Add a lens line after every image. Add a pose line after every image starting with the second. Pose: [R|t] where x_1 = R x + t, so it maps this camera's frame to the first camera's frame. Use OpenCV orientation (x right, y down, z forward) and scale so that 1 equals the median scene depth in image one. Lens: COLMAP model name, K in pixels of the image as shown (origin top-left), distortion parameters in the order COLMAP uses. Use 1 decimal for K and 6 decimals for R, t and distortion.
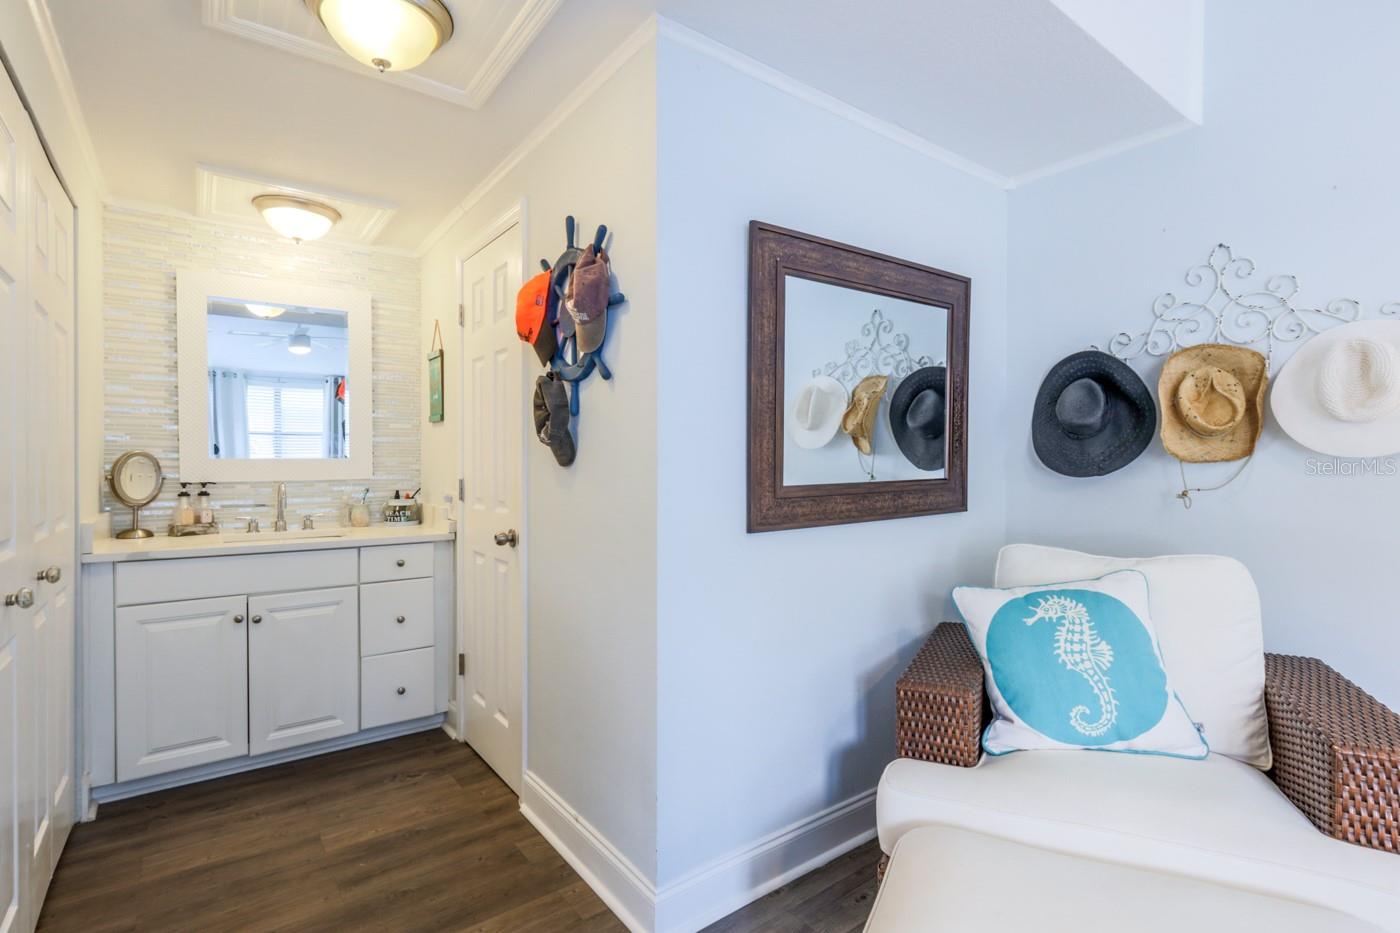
lens RADIAL K [[674.7, 0, 694.4], [0, 674.7, 465.8], [0, 0, 1]] dist [-0.004971, 0.005036]
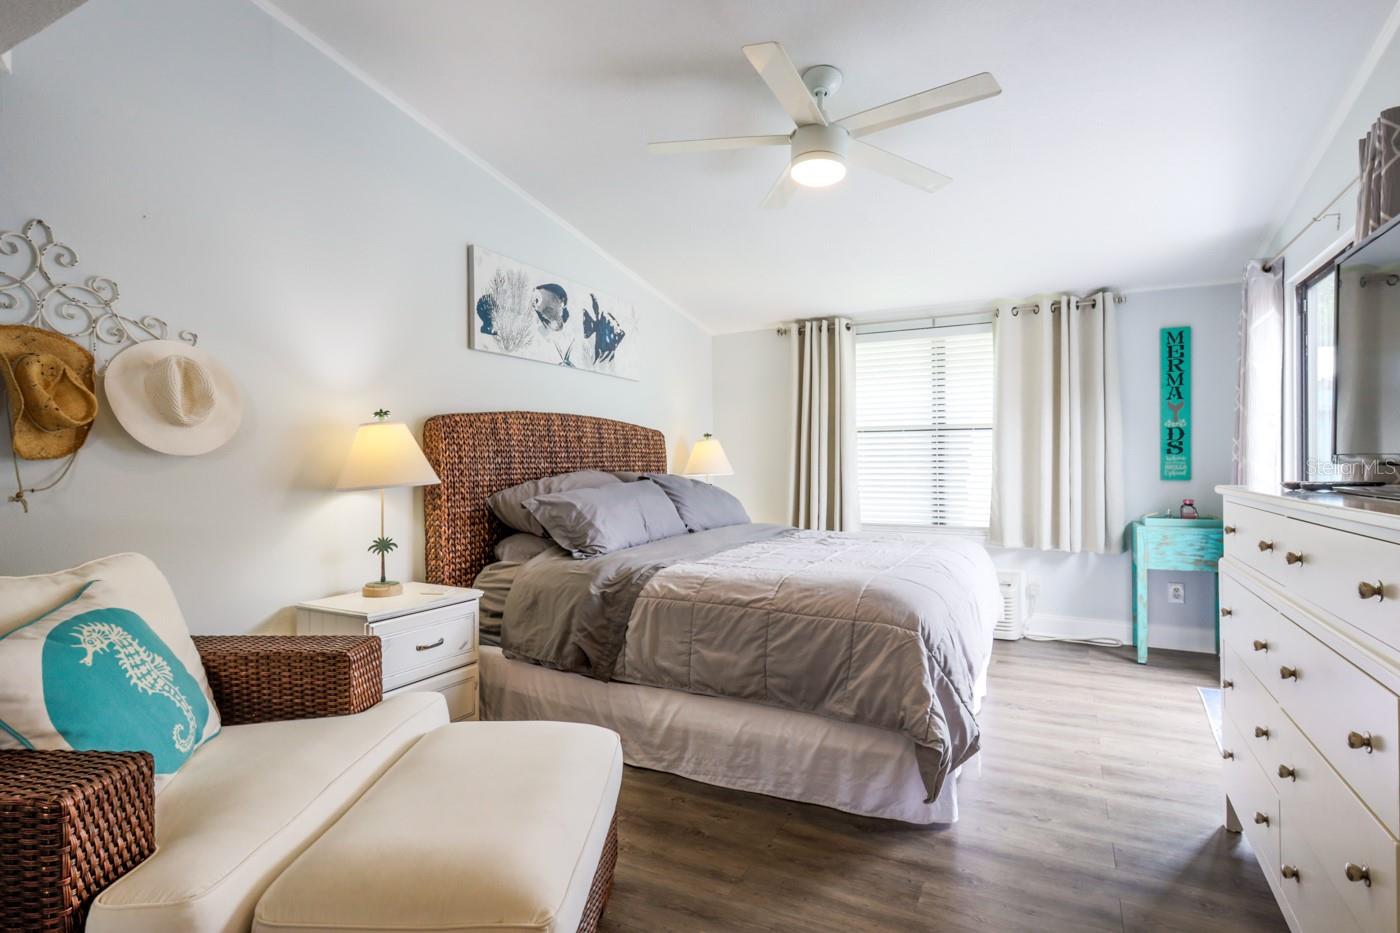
lens RADIAL K [[691.3, 0, 697.3], [0, 691.3, 464.8], [0, 0, 1]] dist [0.019030, 0.000283]
pose [[-0.425425, -0.000402, 0.904994, -0.403287], [0.011112, 0.999922, 0.005668, 0.005634], [-0.904925, 0.012468, -0.425388, 0.531194]]
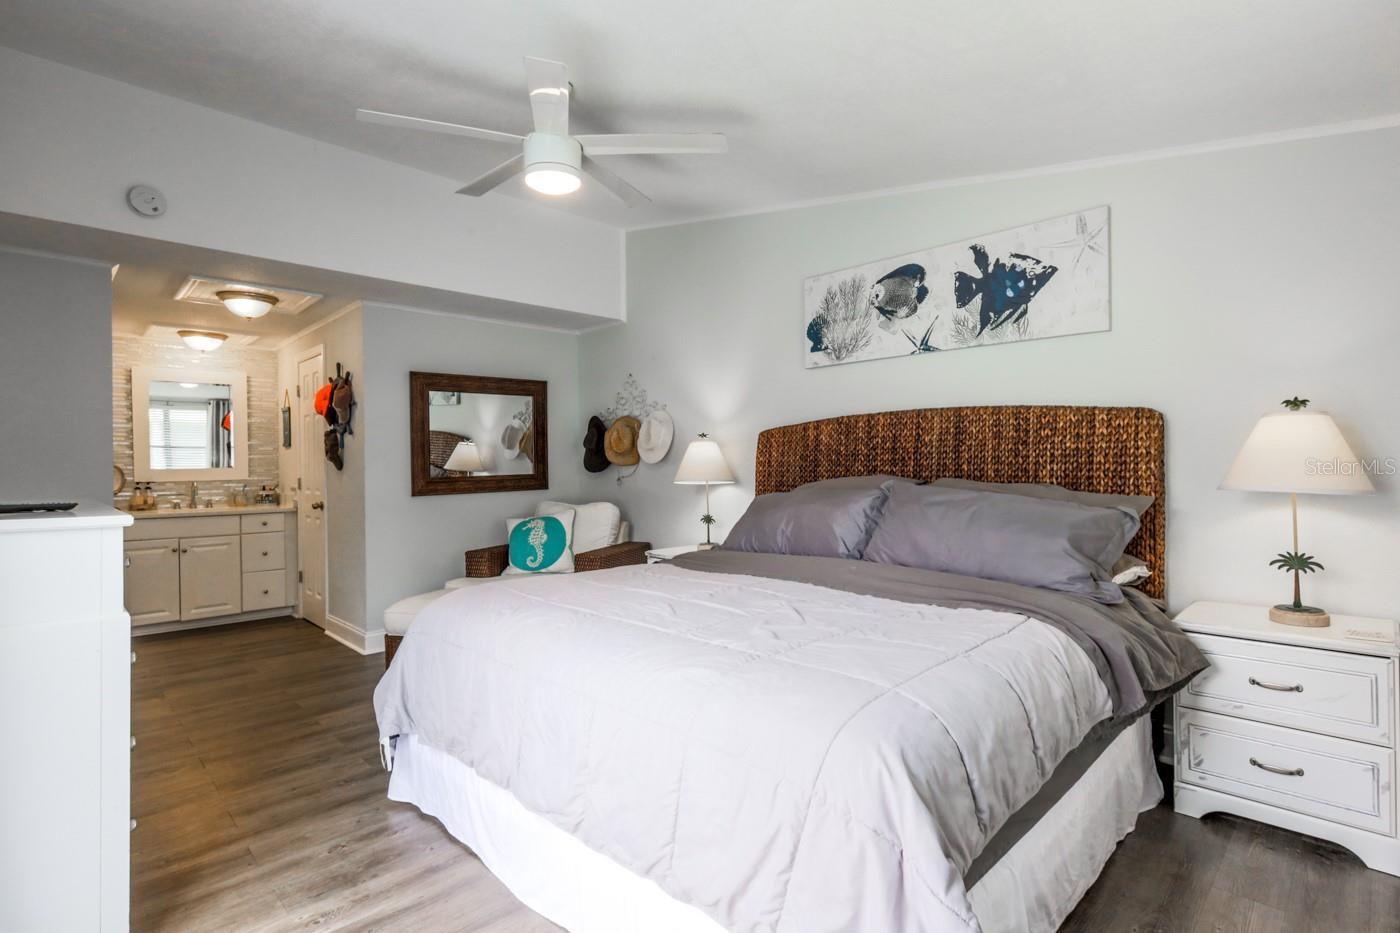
lens RADIAL K [[674.7, 0, 703.6], [0, 674.7, 463.9], [0, 0, 1]] dist [-0.004971, 0.005036]
pose [[0.989798, -0.011731, 0.141992, 0.598742], [0.012480, 0.999913, -0.004385, 0.002623], [-0.141929, 0.006112, 0.989858, -1.212816]]
